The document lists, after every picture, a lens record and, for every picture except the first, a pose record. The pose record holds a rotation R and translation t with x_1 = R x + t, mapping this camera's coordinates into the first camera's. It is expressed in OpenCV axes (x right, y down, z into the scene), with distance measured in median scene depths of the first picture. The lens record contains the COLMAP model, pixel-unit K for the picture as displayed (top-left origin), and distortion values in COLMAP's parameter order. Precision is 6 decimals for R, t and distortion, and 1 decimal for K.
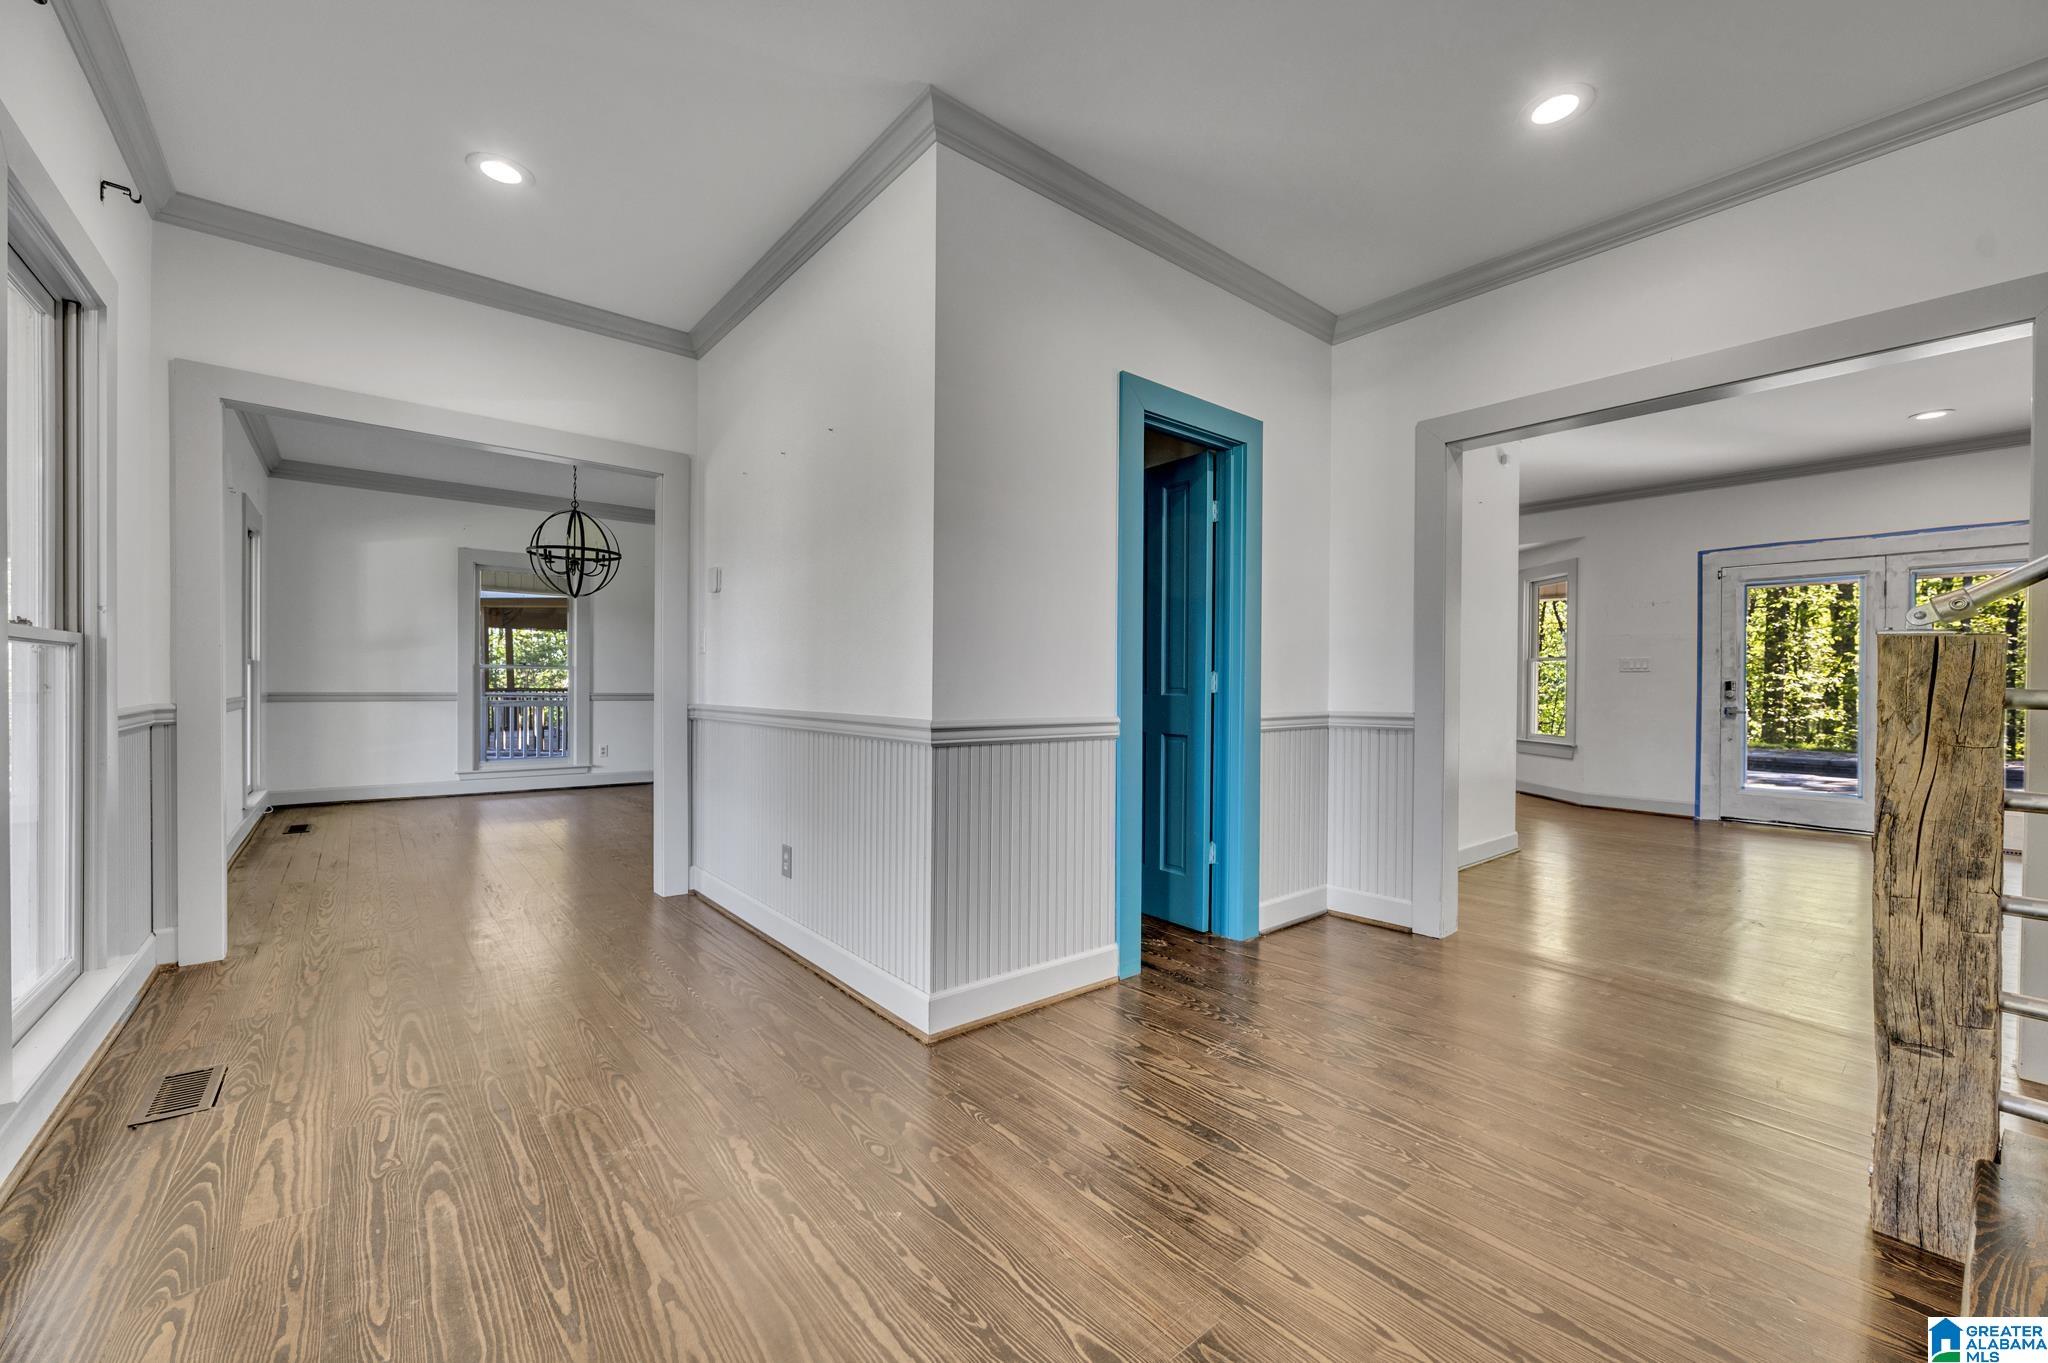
lens RADIAL K [[805.5, 0, 1030.0], [0, 805.5, 679.6], [0, 0, 1]] dist [-0.010083, -0.000551]
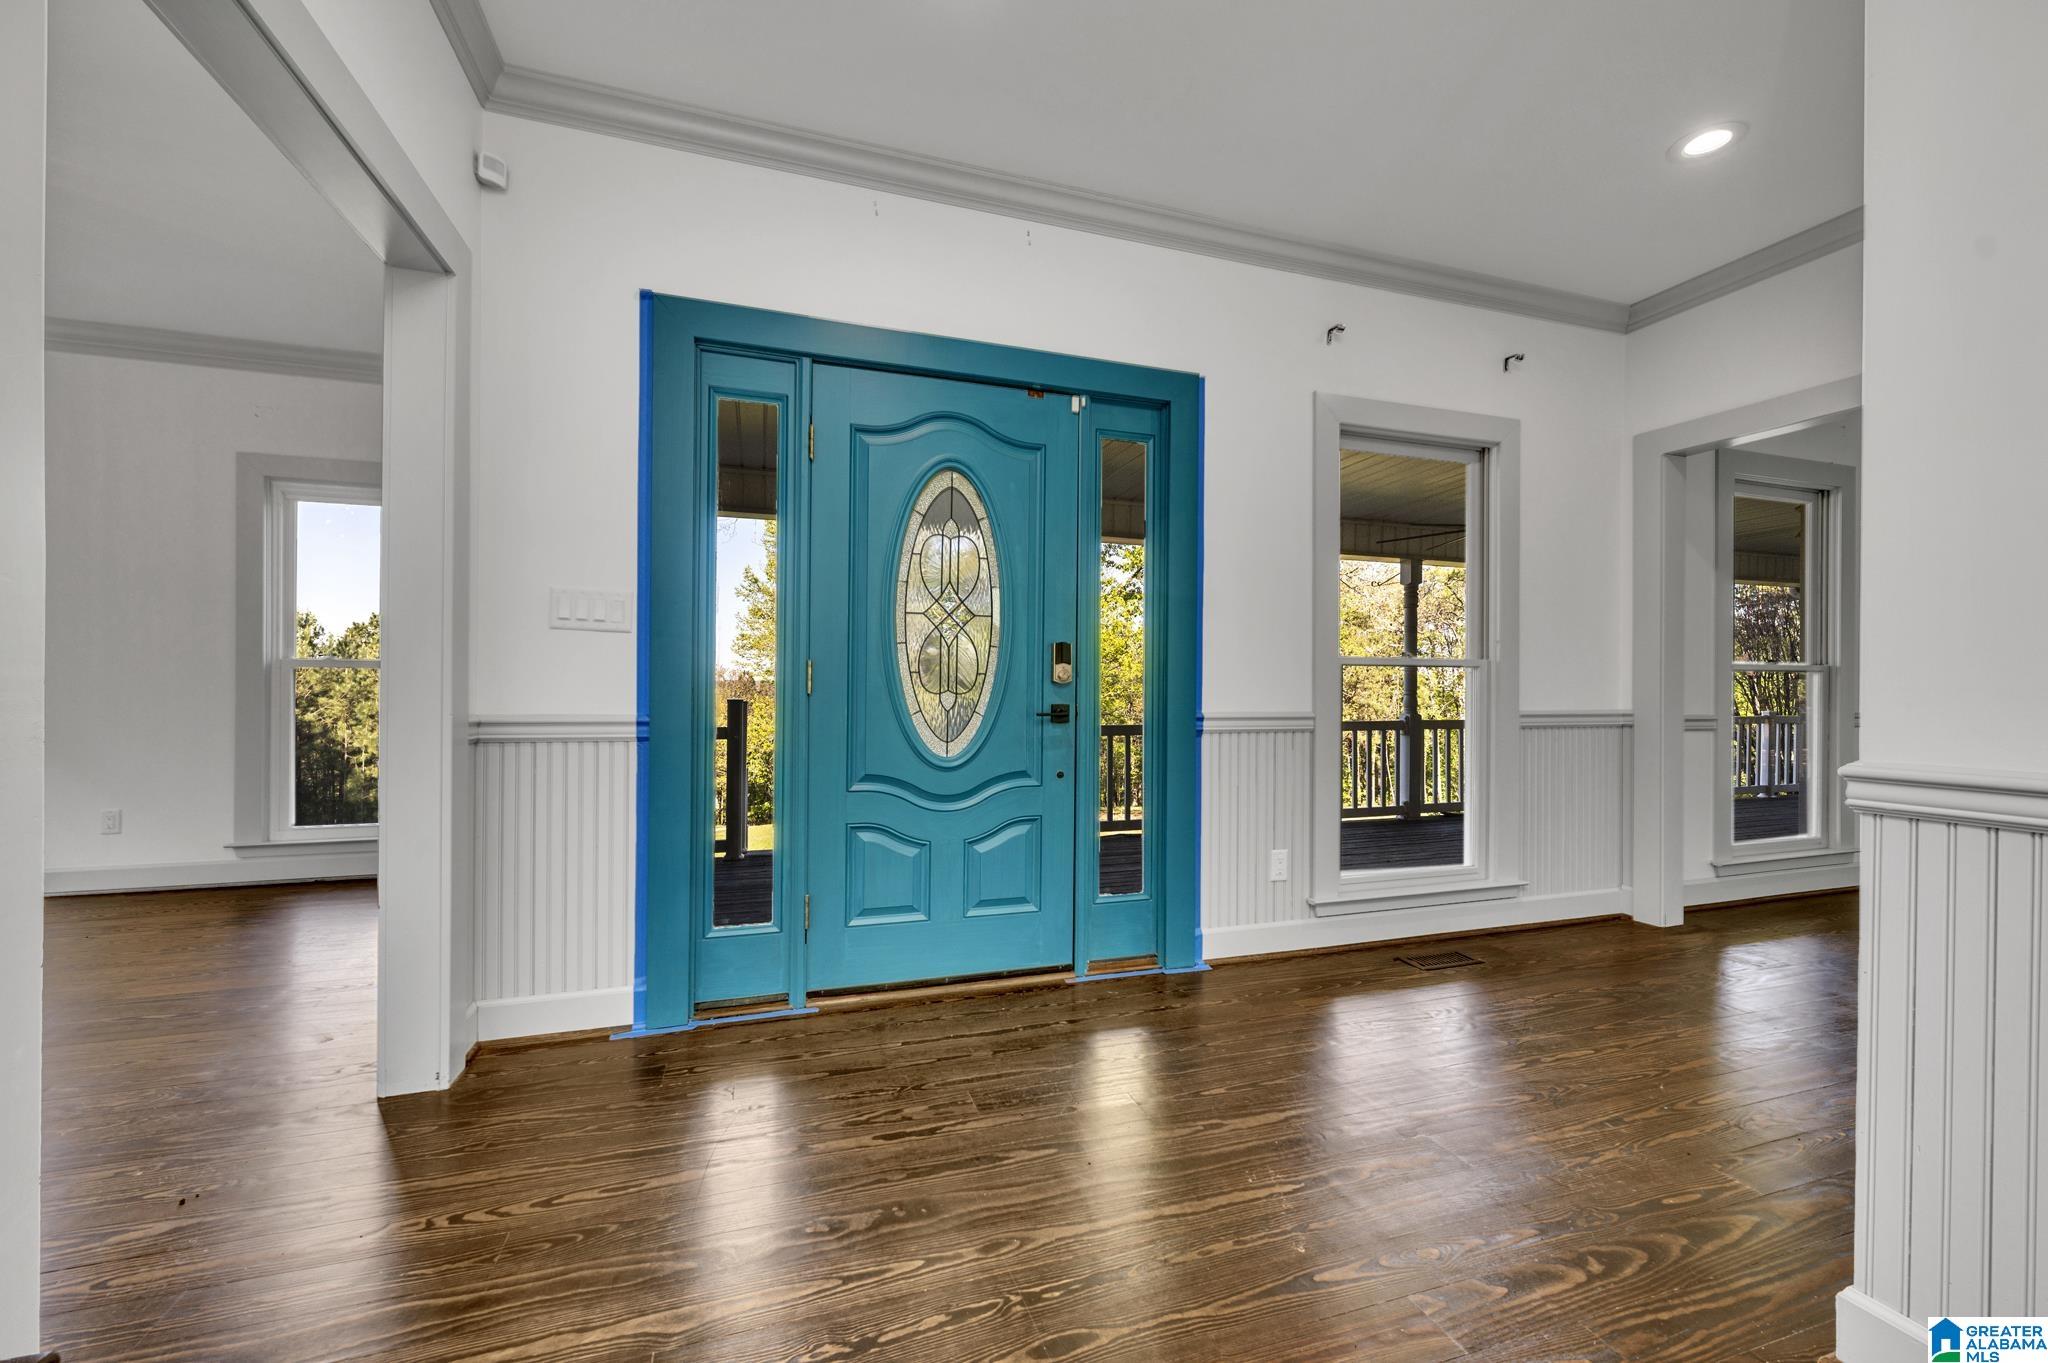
lens RADIAL K [[805.5, 0, 1016.5], [0, 805.5, 686.6], [0, 0, 1]] dist [-0.010083, -0.000551]
pose [[-0.373866, -0.006901, -0.927457, 0.587148], [-0.008423, 0.999956, -0.004046, 0.008976], [0.927445, 0.006299, -0.373908, 0.728990]]
